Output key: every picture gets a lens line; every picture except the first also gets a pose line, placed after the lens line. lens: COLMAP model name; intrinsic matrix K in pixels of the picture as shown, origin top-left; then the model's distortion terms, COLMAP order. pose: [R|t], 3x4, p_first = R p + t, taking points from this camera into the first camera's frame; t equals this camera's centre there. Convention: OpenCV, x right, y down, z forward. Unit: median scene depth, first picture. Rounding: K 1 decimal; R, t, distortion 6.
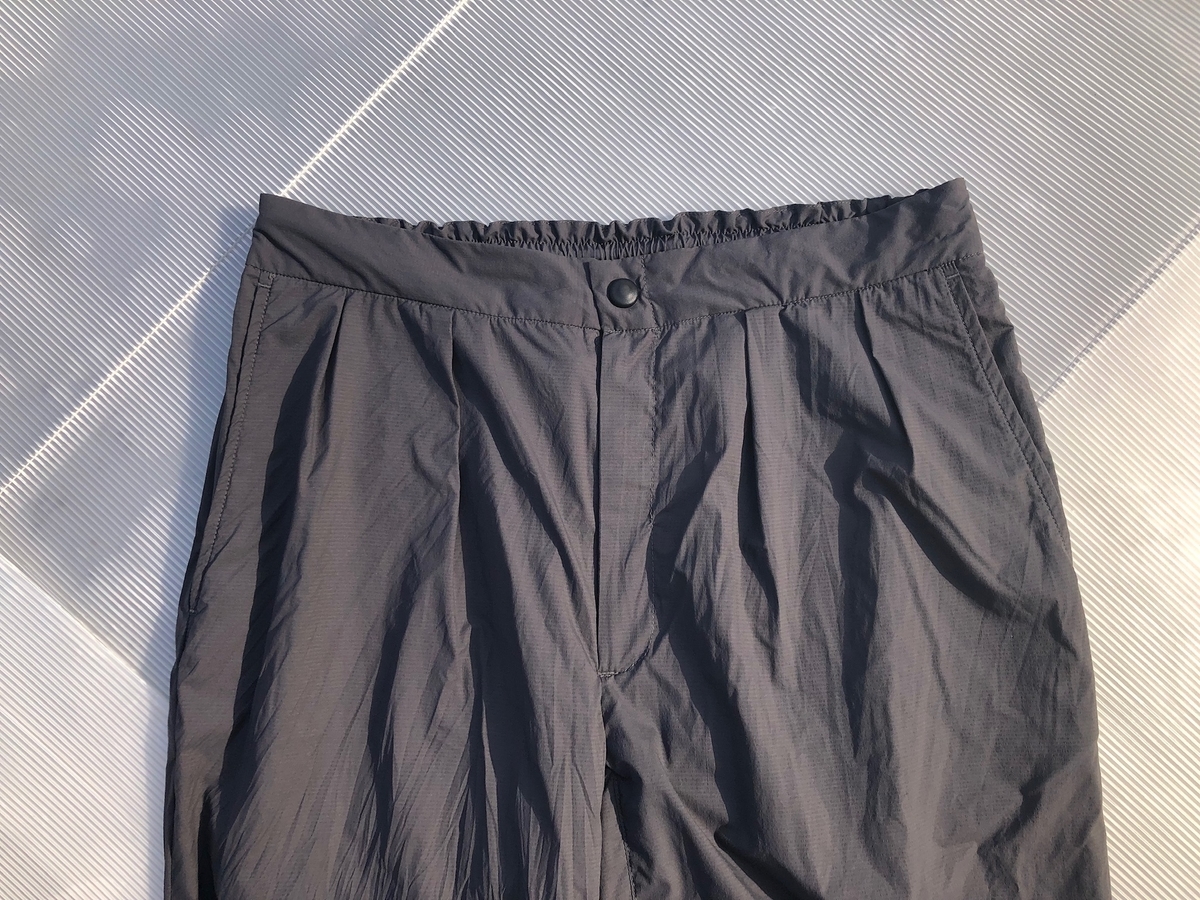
lens RADIAL K [[943.8, 0, 598.0], [0, 943.8, 443.4], [0, 0, 1]] dist [0.002417, 0.020753]
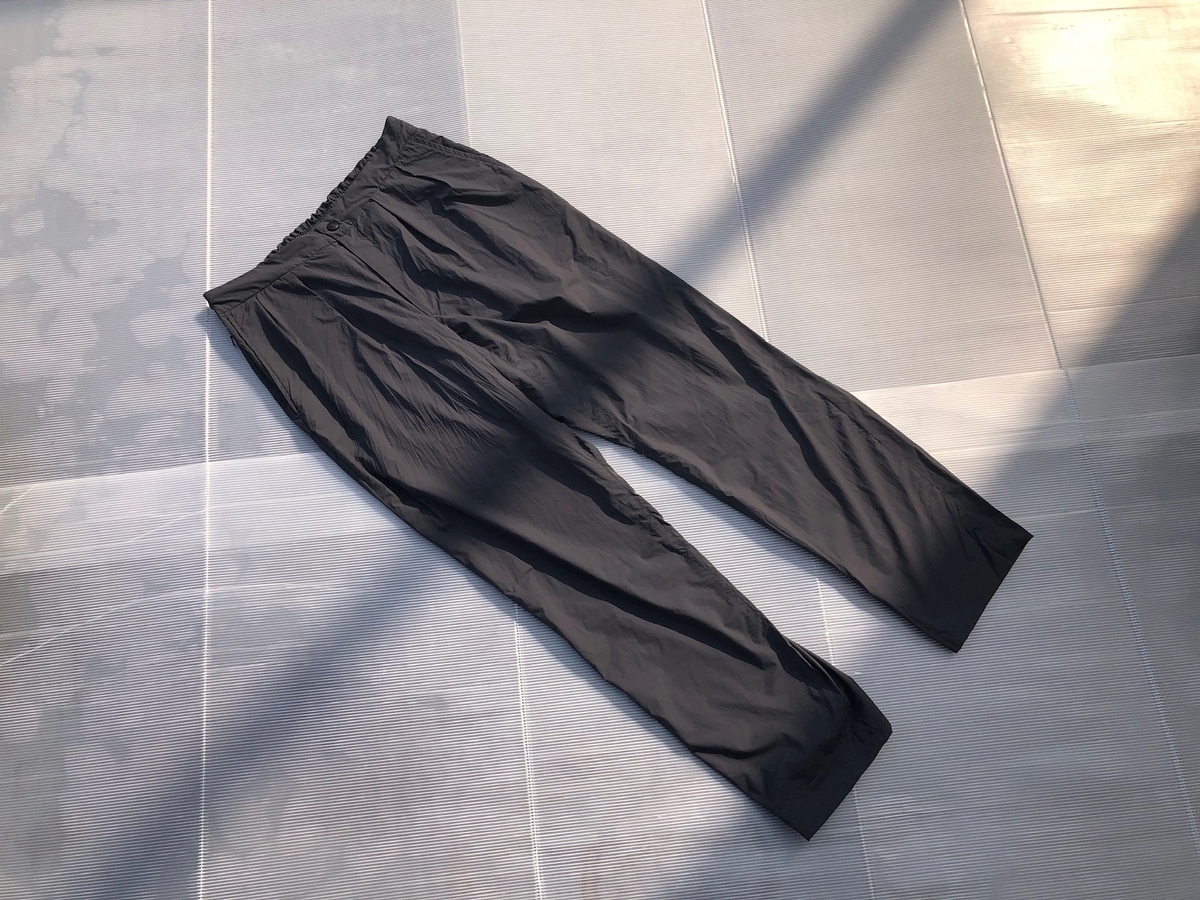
lens RADIAL K [[943.8, 0, 601.2], [0, 943.8, 449.9], [0, 0, 1]] dist [0.002417, 0.020753]
pose [[0.649355, -0.722132, 0.238462, -0.575422], [0.757628, 0.641446, -0.120610, 1.144308], [-0.065864, 0.258984, 0.963633, -1.442099]]
